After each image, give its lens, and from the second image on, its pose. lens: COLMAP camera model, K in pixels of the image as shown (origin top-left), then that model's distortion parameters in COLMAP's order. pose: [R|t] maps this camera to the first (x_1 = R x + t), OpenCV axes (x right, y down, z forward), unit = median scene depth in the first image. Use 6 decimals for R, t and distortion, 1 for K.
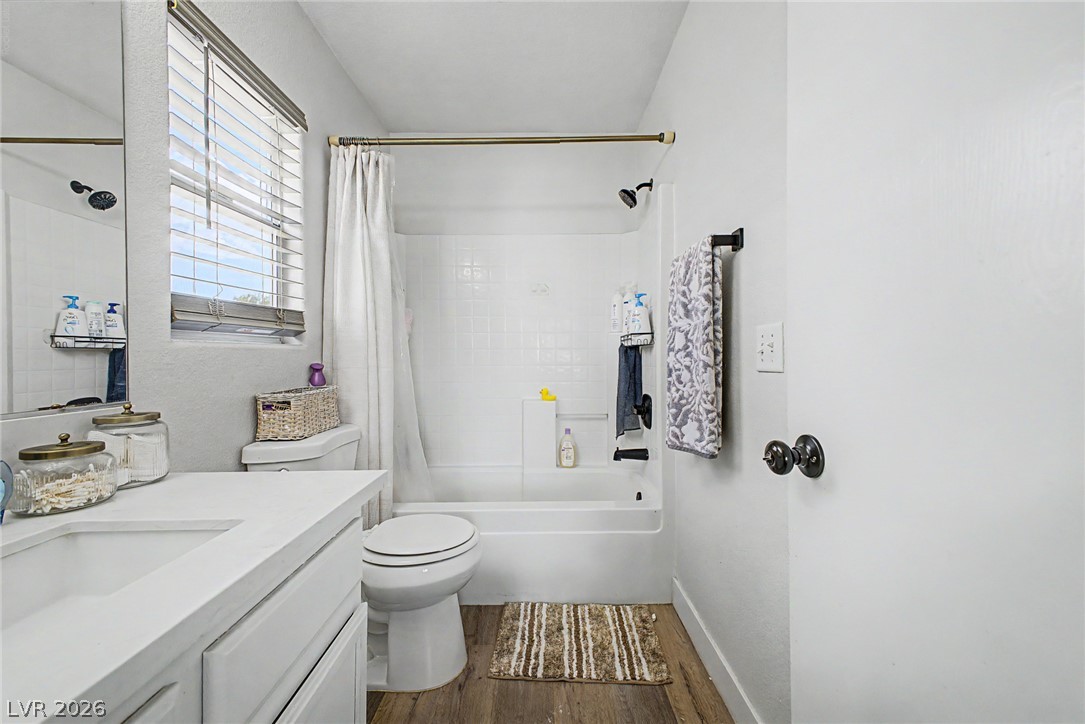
lens RADIAL K [[433.7, 0, 543.1], [0, 433.7, 355.3], [0, 0, 1]] dist [0.024892, -0.010514]
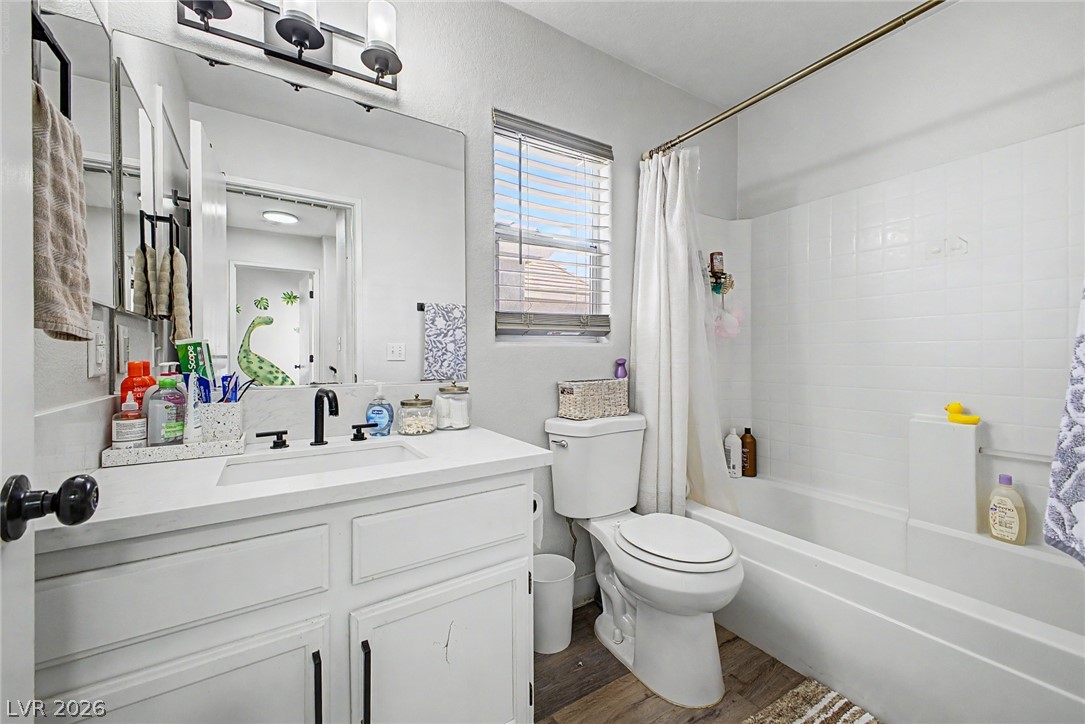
lens RADIAL K [[426.8, 0, 545.1], [0, 426.8, 356.1], [0, 0, 1]] dist [0.049519, -0.025321]
pose [[0.527464, 0.005296, -0.849561, 0.352195], [0.002009, 0.999970, 0.007481, 0.002390], [0.849575, -0.005653, 0.527438, 0.237326]]
